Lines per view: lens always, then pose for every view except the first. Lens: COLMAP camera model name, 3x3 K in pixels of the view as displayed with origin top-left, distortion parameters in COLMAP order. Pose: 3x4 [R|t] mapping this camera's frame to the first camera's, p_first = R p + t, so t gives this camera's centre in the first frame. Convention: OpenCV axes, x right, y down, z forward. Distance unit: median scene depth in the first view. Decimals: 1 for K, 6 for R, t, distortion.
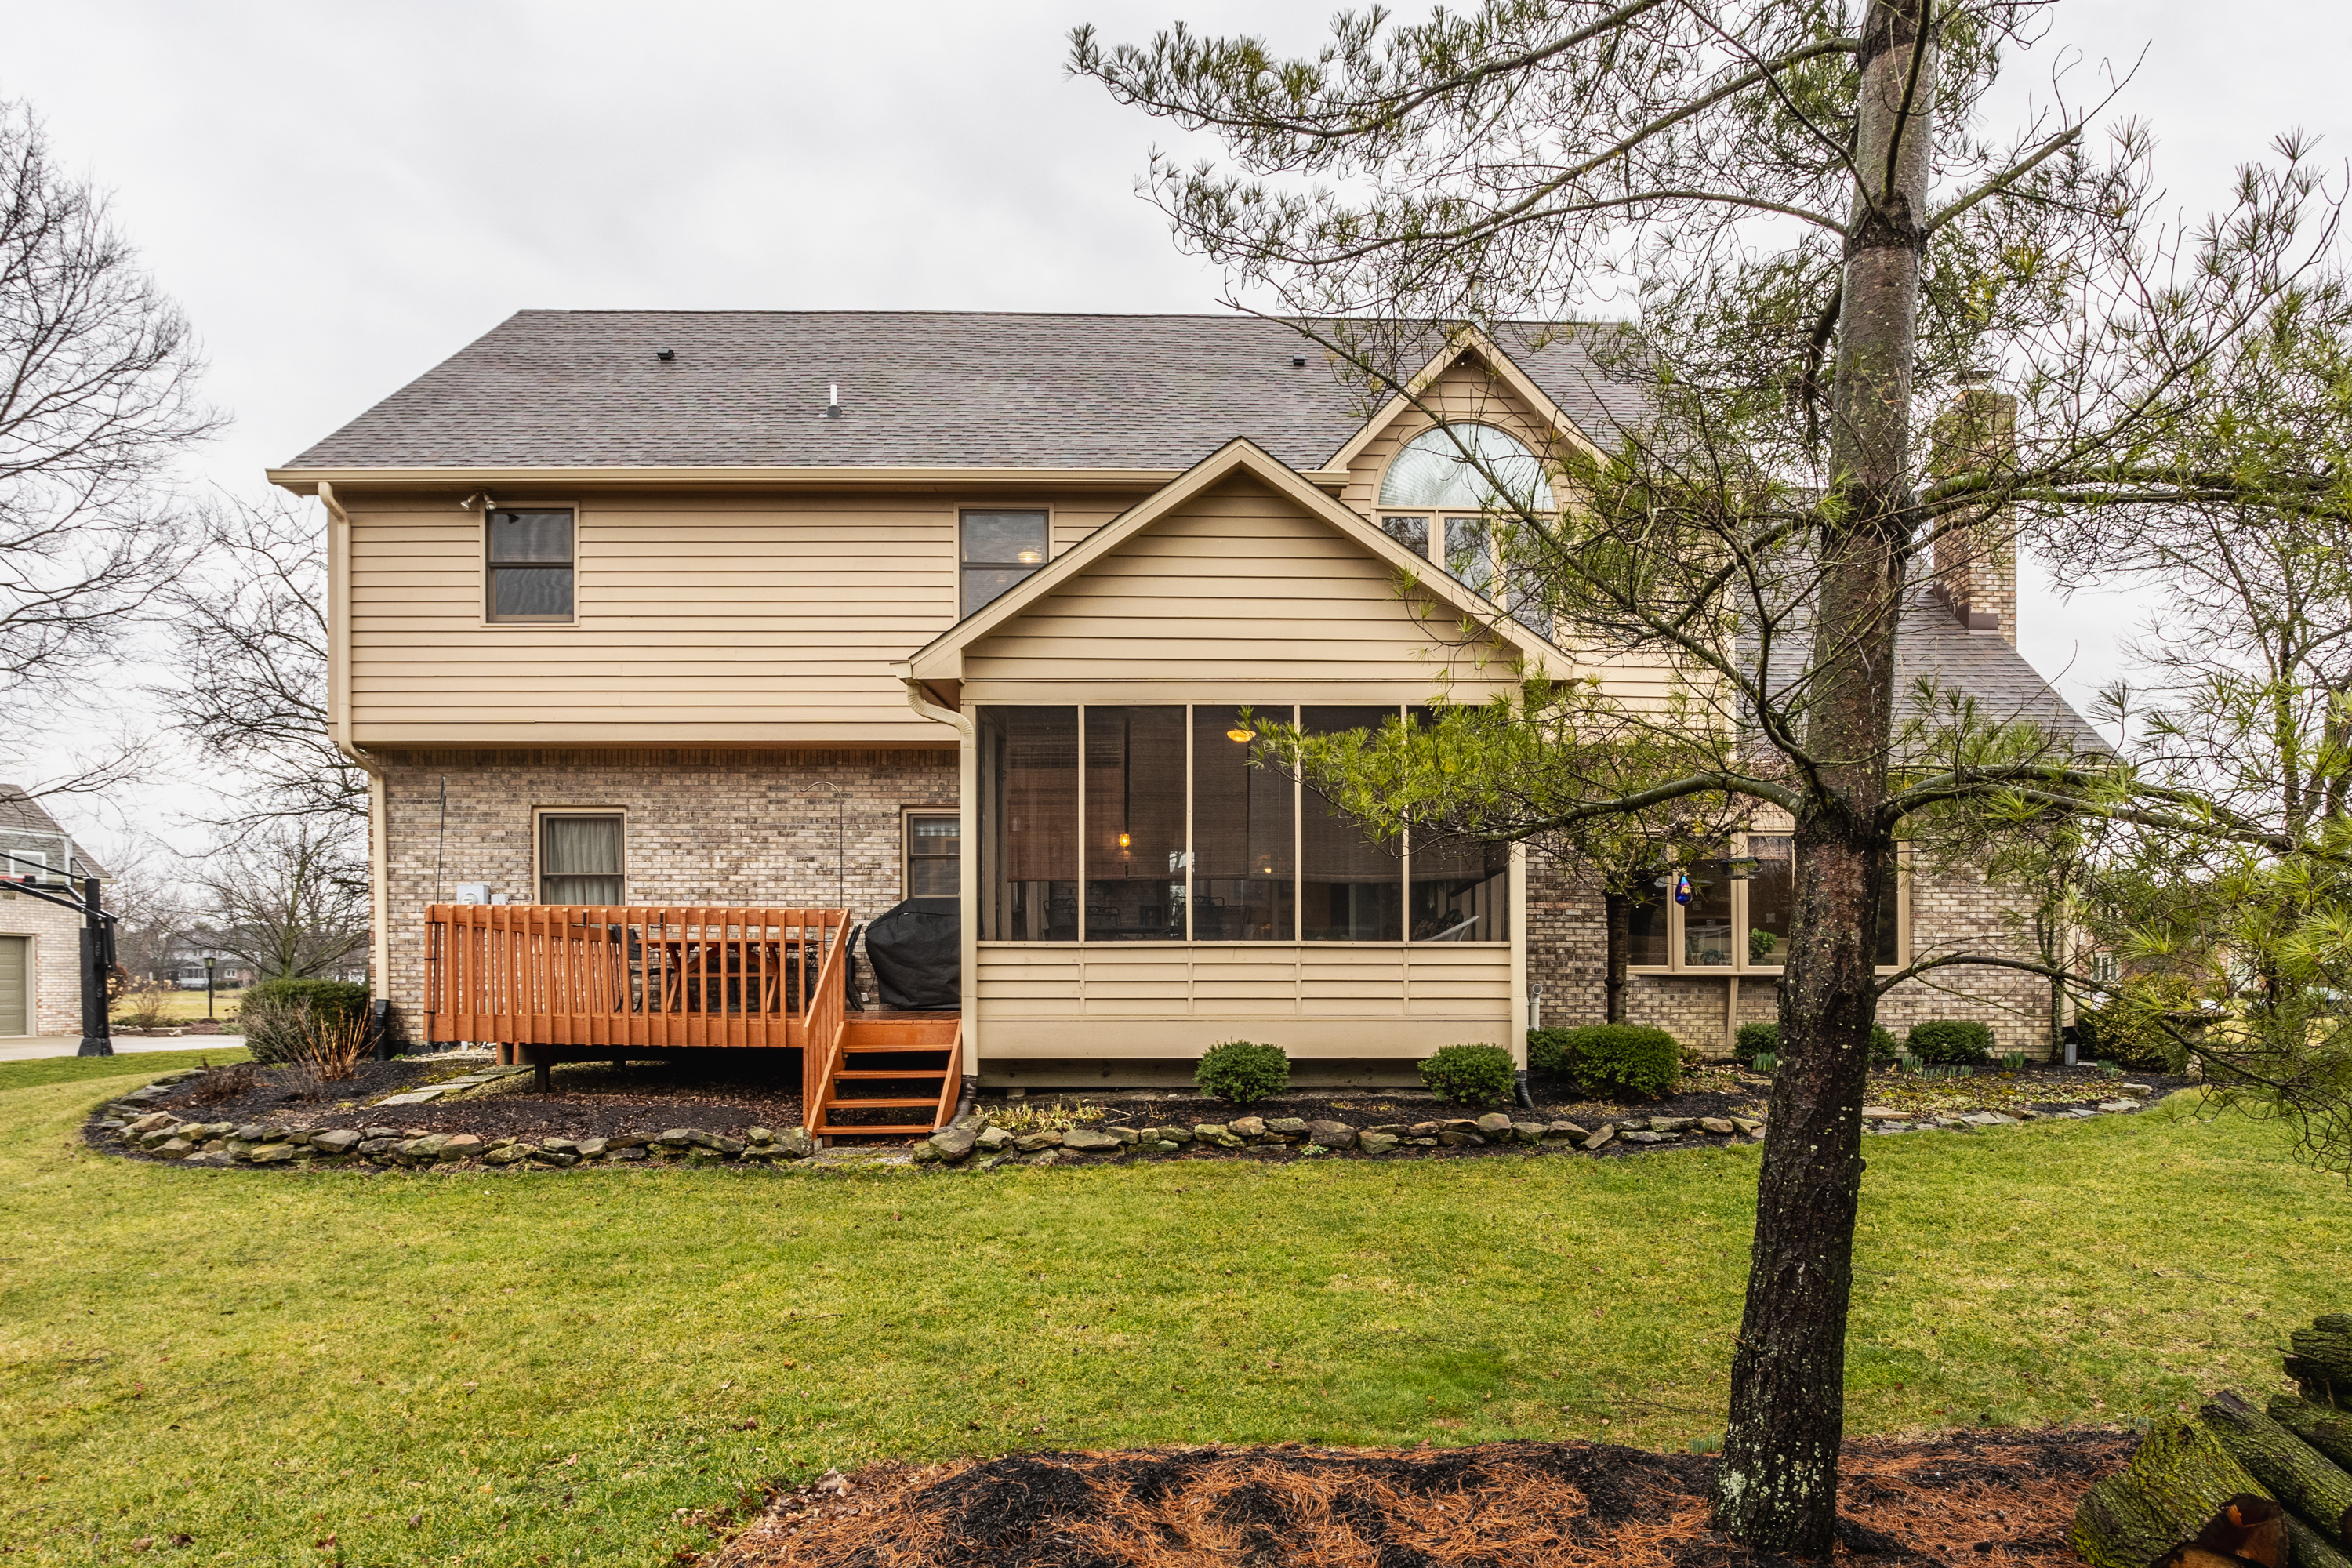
lens RADIAL K [[1178.6, 0, 1175.8], [0, 1178.6, 882.8], [0, 0, 1]] dist [-0.017831, 0.000326]
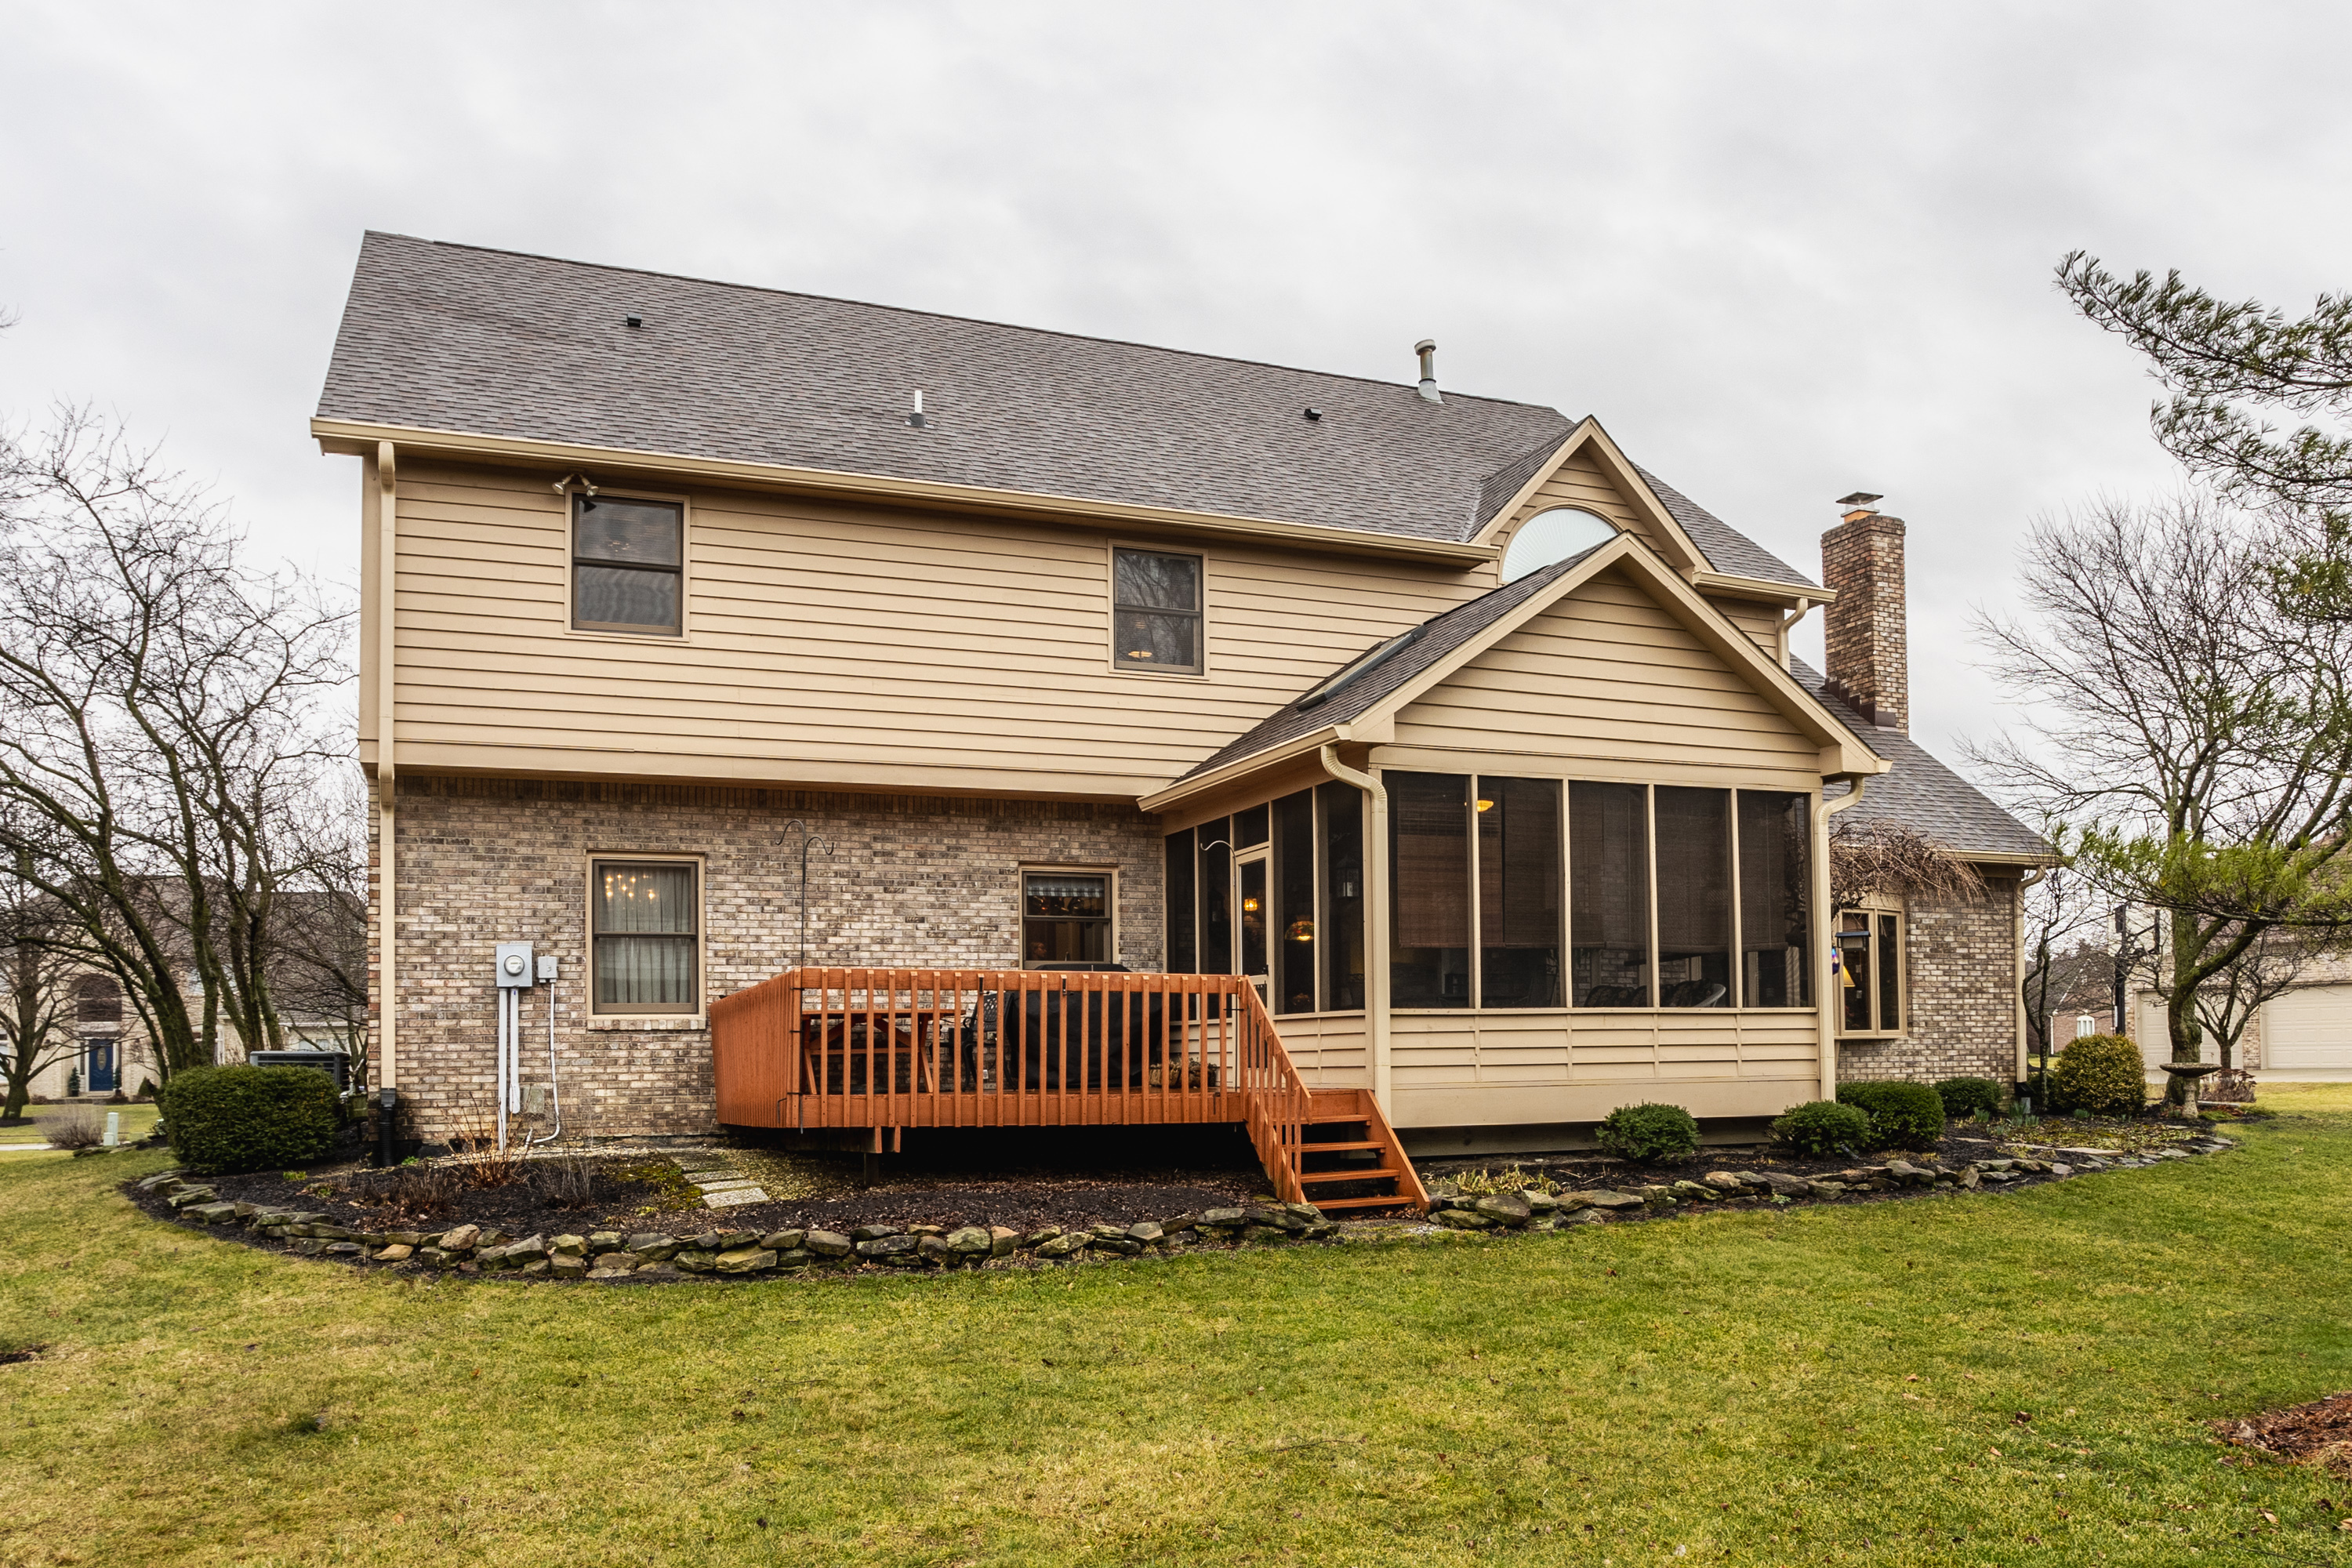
lens RADIAL K [[1323.9, 0, 1173.4], [0, 1323.9, 900.4], [0, 0, 1]] dist [-0.013272, -0.000306]
pose [[0.960232, 0.018807, 0.278568, -0.415501], [-0.008671, 0.999256, -0.037572, 0.001249], [-0.279067, 0.033663, 0.959681, -0.010531]]
